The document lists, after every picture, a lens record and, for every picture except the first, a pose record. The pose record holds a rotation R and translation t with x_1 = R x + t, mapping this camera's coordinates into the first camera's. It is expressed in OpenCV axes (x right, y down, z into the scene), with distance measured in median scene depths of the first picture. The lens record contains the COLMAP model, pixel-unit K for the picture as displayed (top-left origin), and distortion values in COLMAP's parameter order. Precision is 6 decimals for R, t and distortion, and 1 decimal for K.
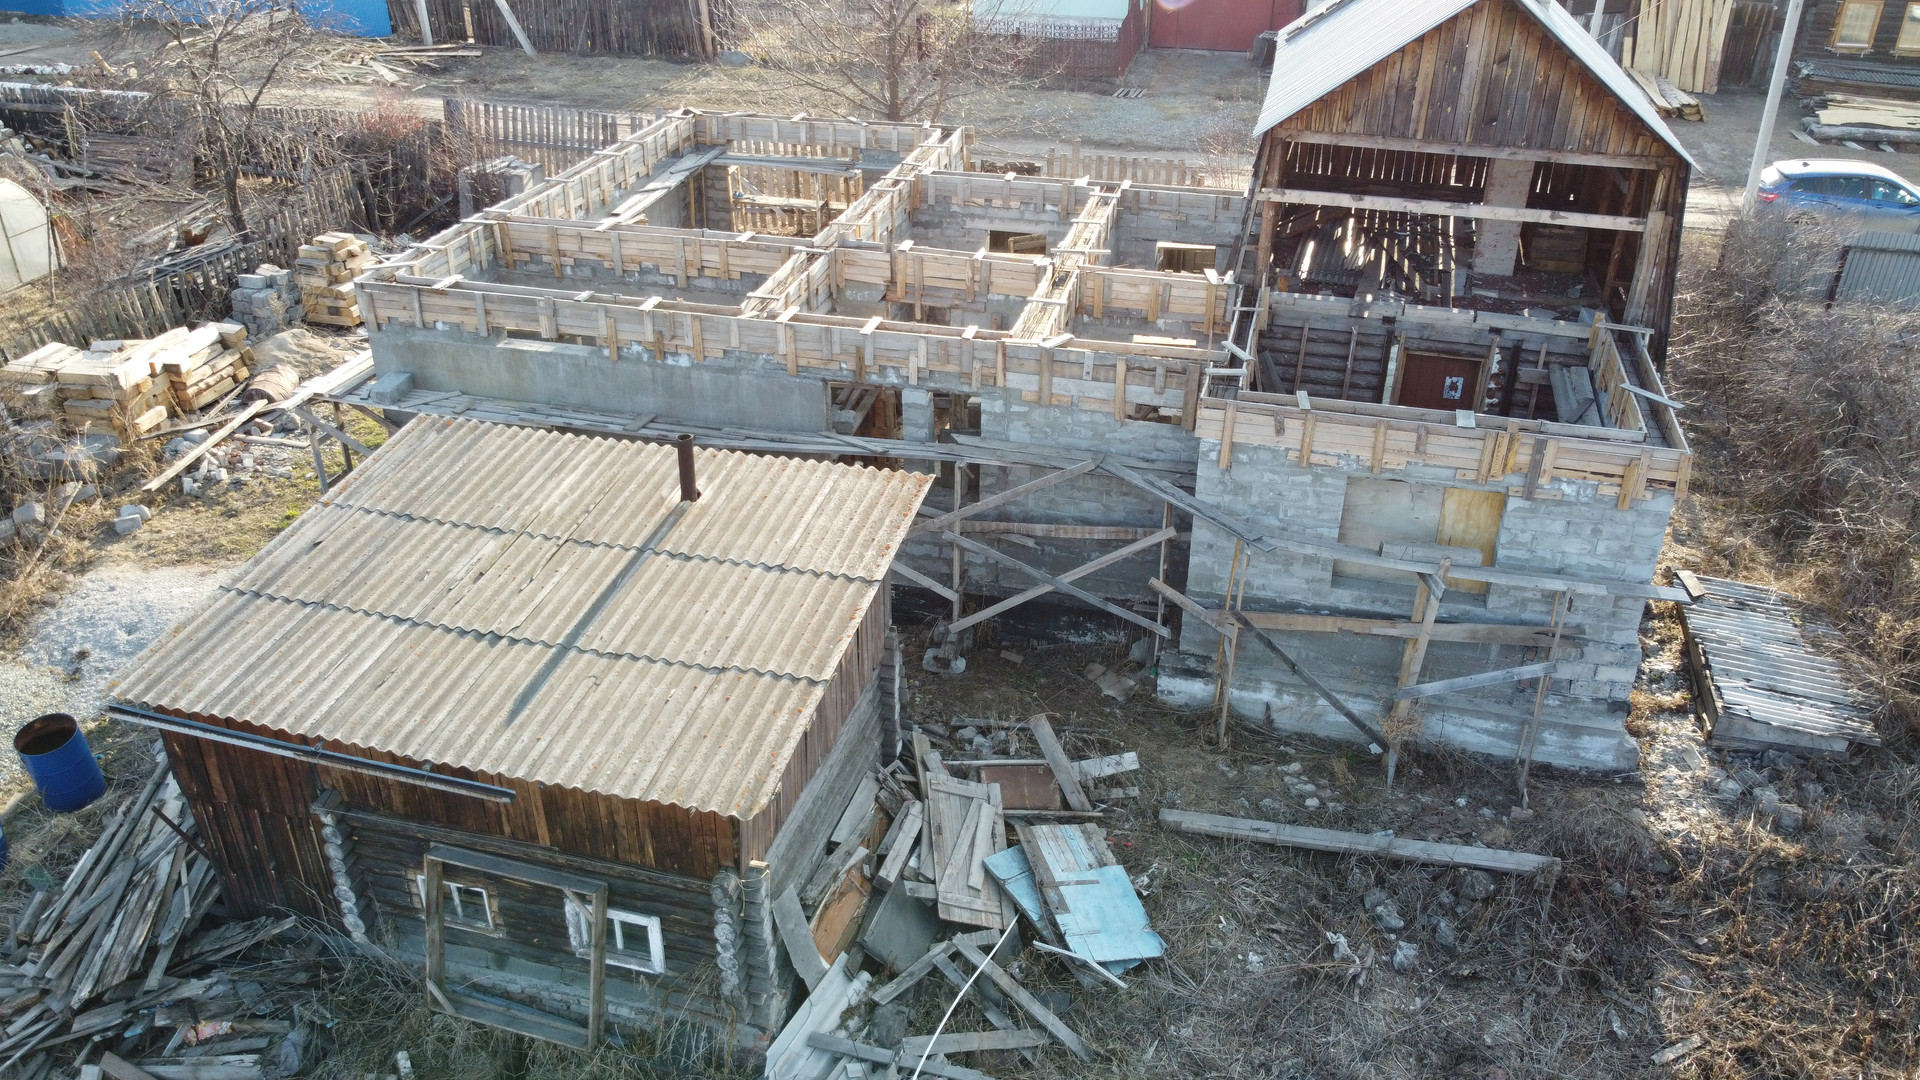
lens RADIAL K [[1457.0, 0, 962.9], [0, 1457.0, 539.3], [0, 0, 1]] dist [-0.001253, -0.002504]
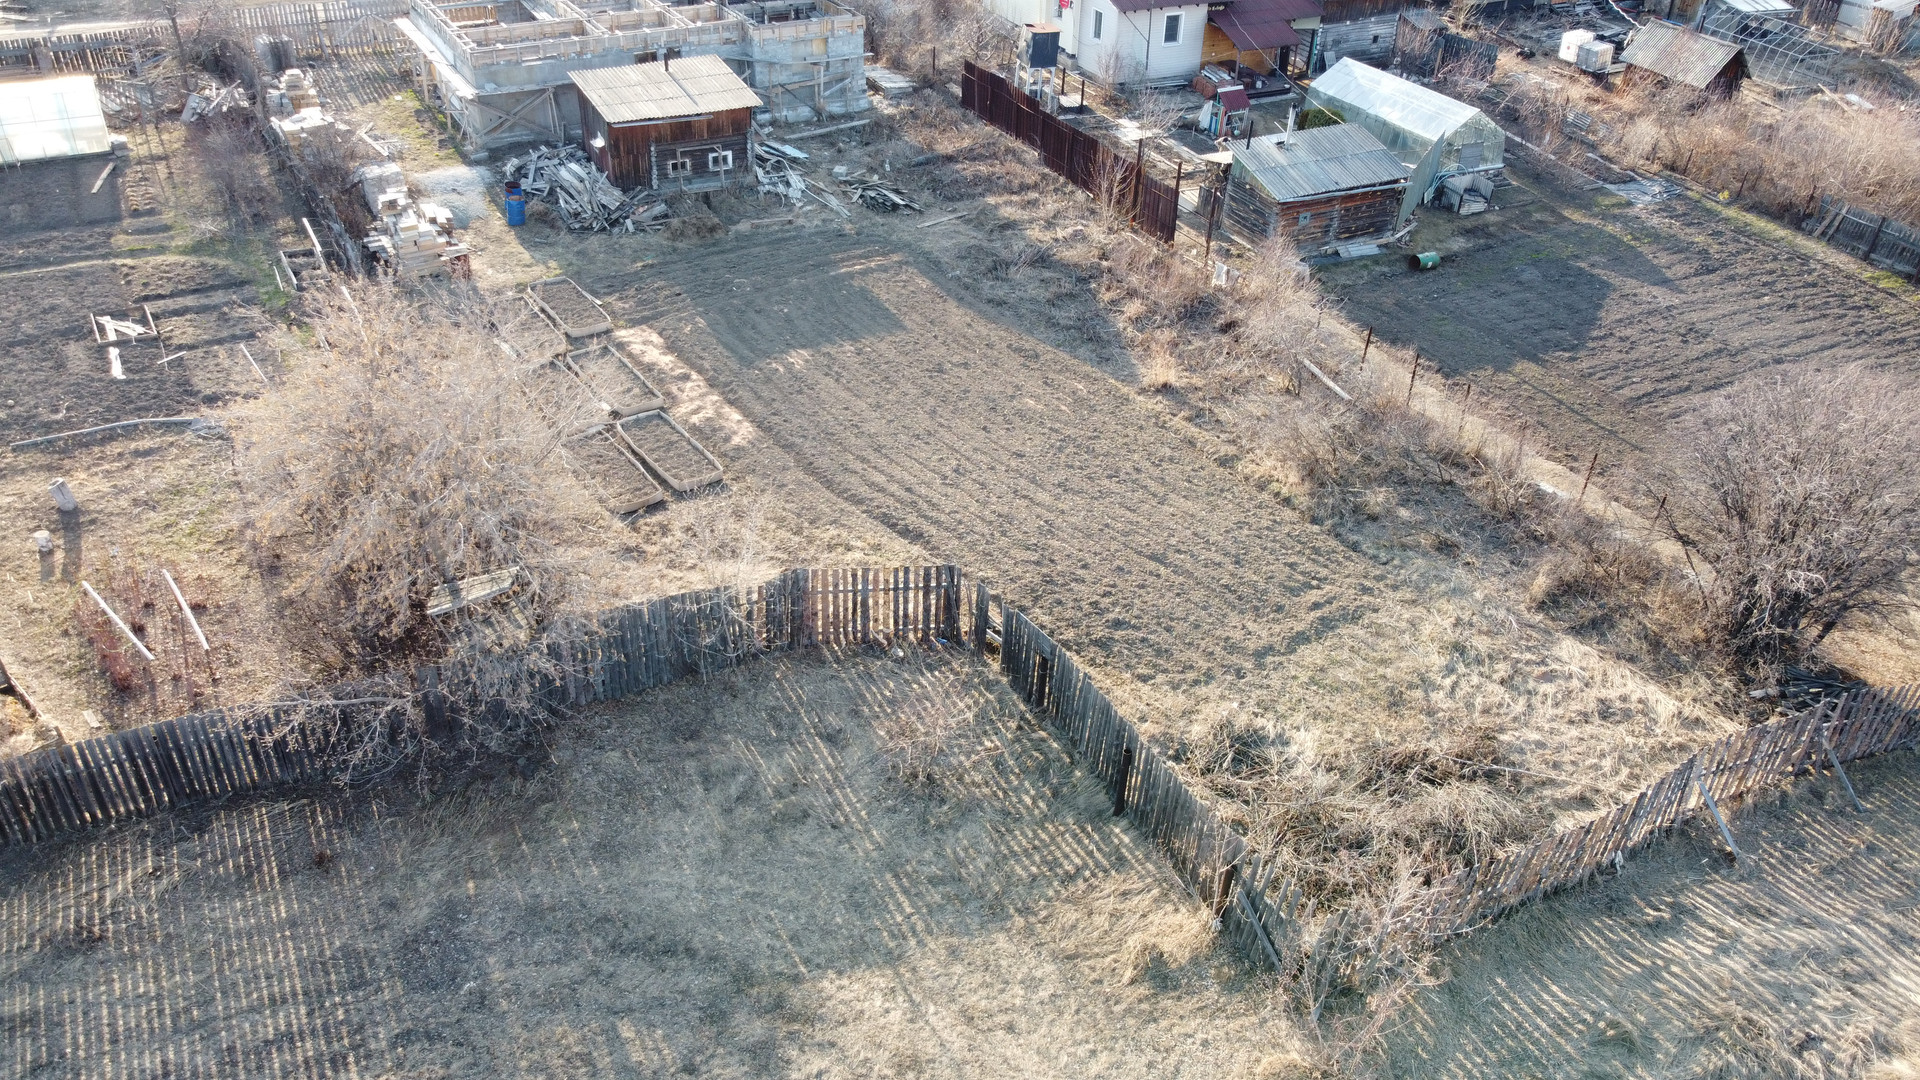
lens RADIAL K [[1457.0, 0, 962.8], [0, 1457.0, 539.1], [0, 0, 1]] dist [-0.001253, -0.002504]
pose [[0.726301, -0.372700, 0.577565, -1.886830], [0.310412, 0.927527, 0.208179, 0.458335], [-0.613295, 0.028083, 0.789355, -2.016364]]
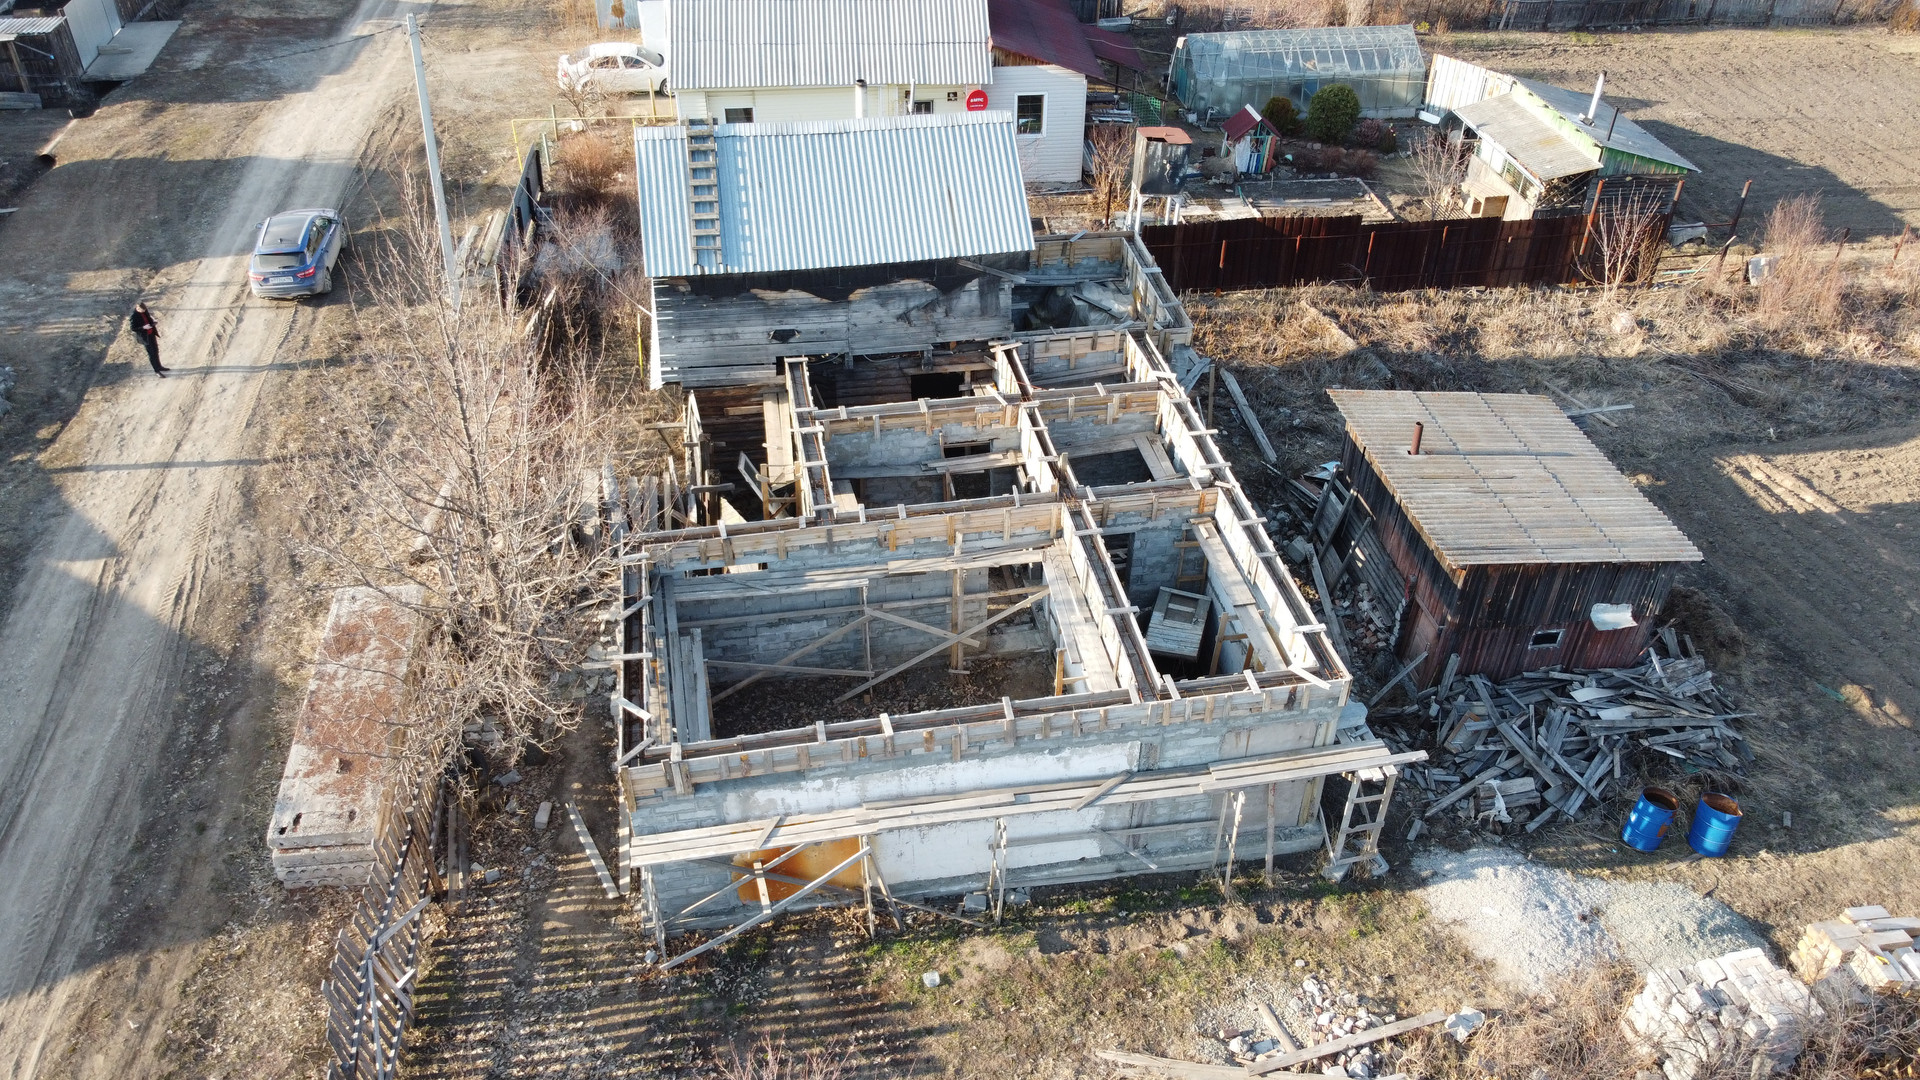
lens RADIAL K [[1457.0, 0, 956.4], [0, 1457.0, 543.1], [0, 0, 1]] dist [-0.001253, -0.002504]
pose [[-0.401019, -0.558596, 0.726054, -1.166242], [0.428496, 0.586143, 0.687625, -1.274128], [-0.809676, 0.586862, 0.004301, 1.286991]]
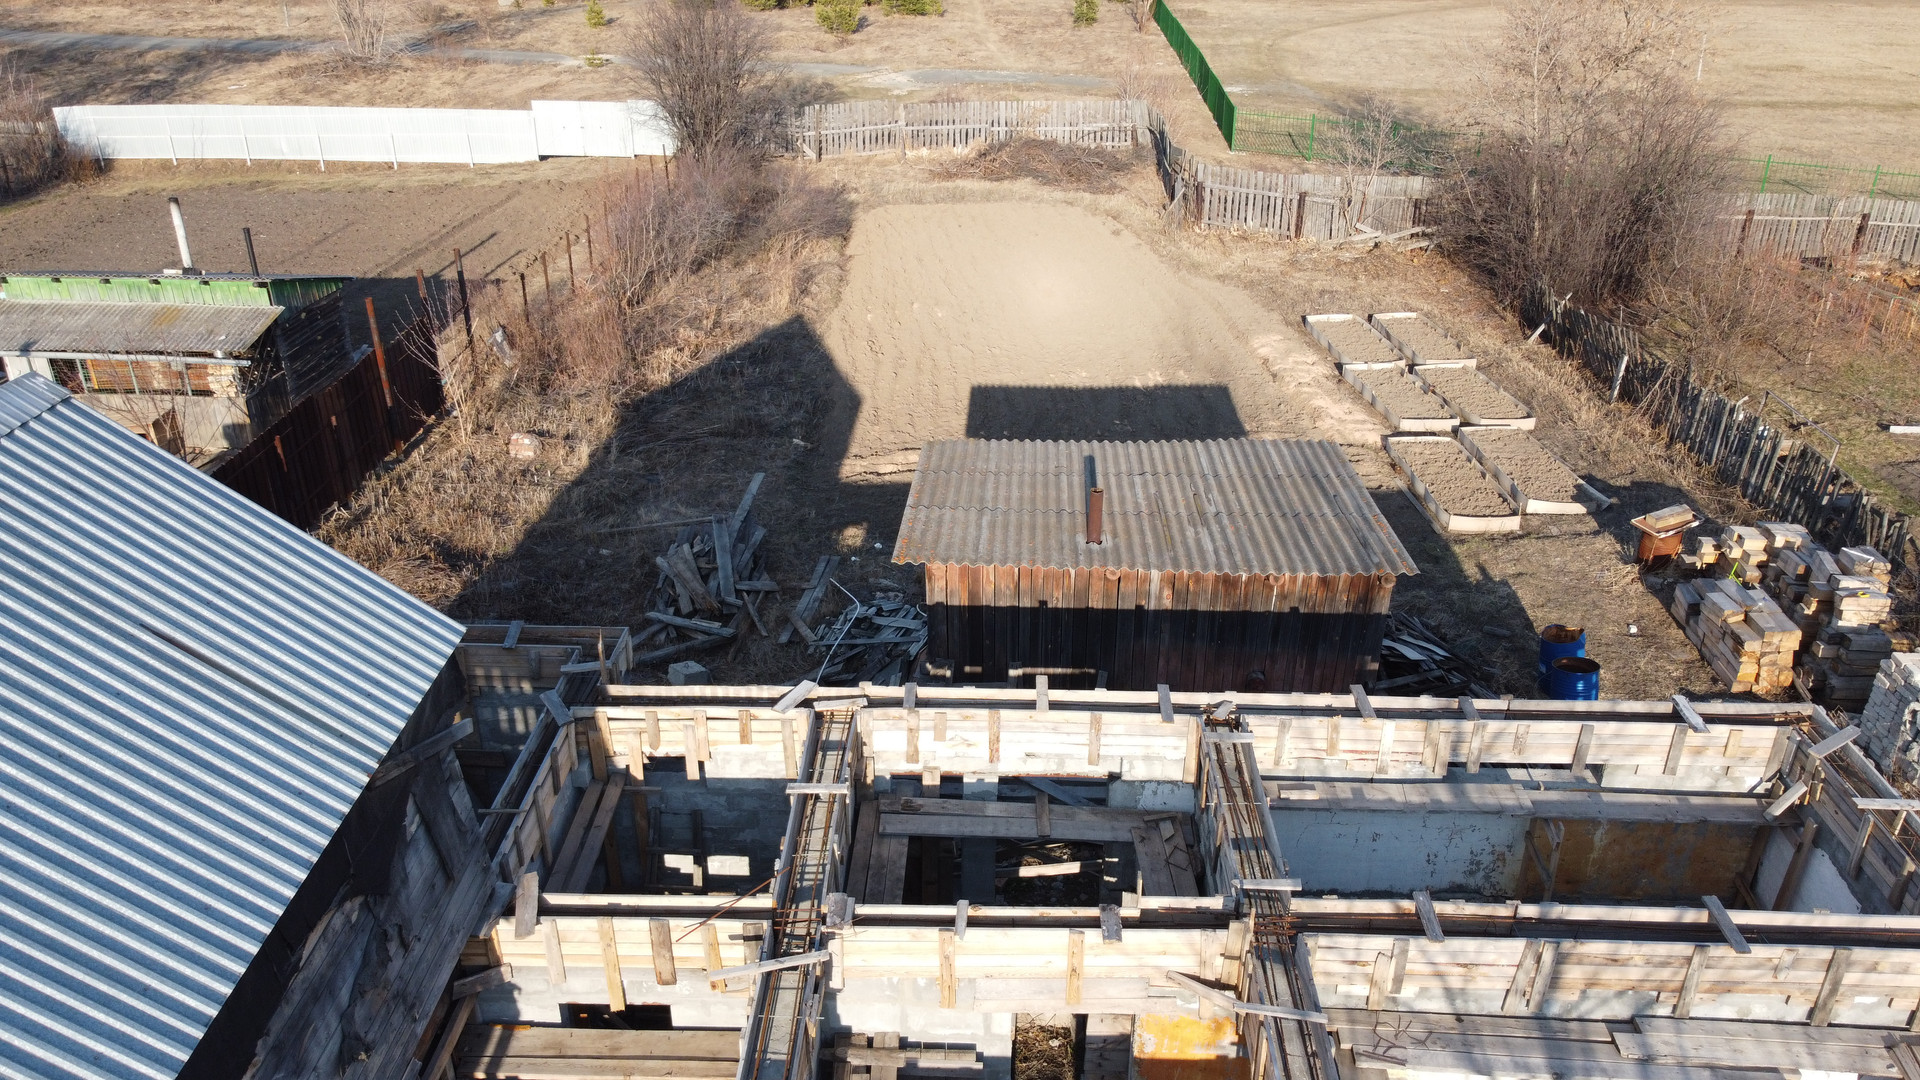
lens RADIAL K [[1457.0, 0, 961.6], [0, 1457.0, 539.9], [0, 0, 1]] dist [-0.001253, -0.002504]
pose [[-0.979066, 0.080984, -0.186740, 0.113876], [-0.107115, 0.575134, 0.811016, -0.805301], [0.173080, 0.814040, -0.554420, 1.356800]]
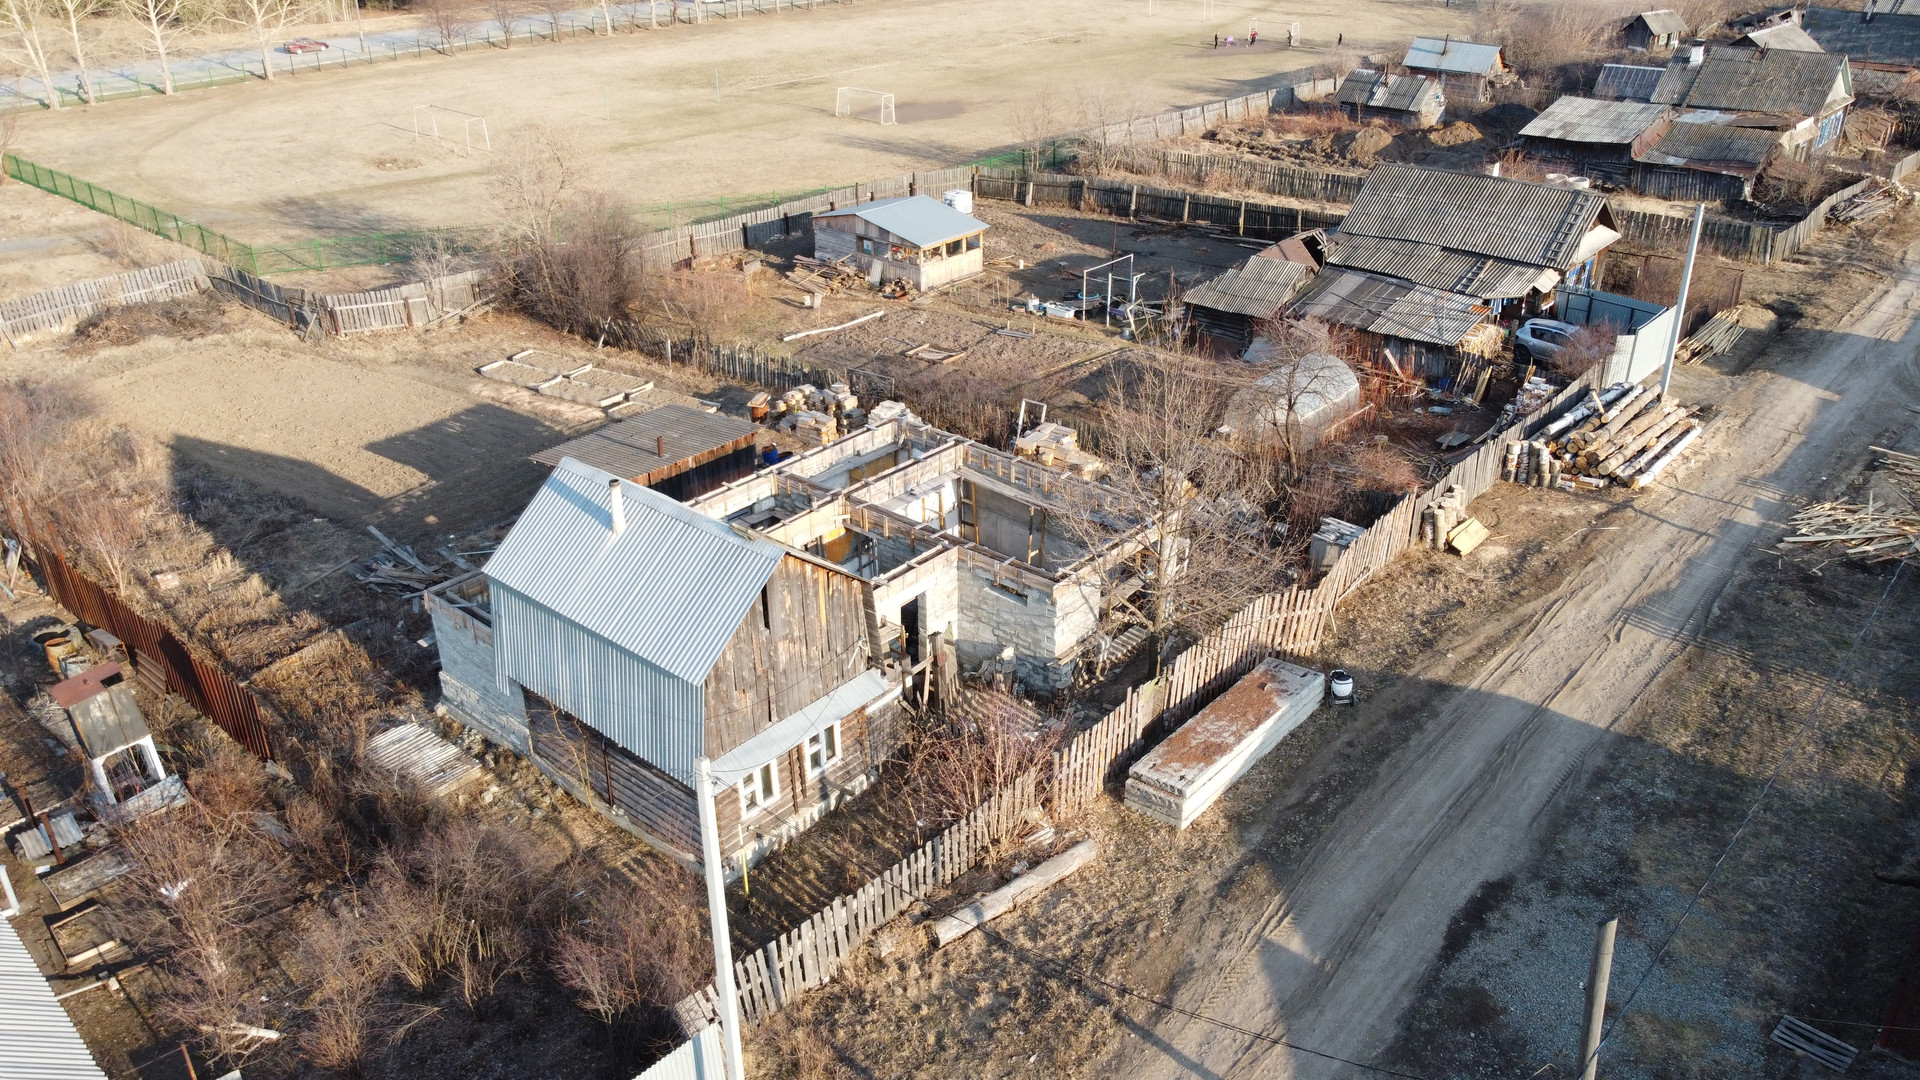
lens RADIAL K [[1457.0, 0, 959.5], [0, 1457.0, 535.8], [0, 0, 1]] dist [-0.001253, -0.002504]
pose [[-0.459261, 0.395566, -0.795366, 1.708281], [-0.422542, 0.690314, 0.587303, -1.662271], [0.781369, 0.605801, -0.149891, 1.715132]]
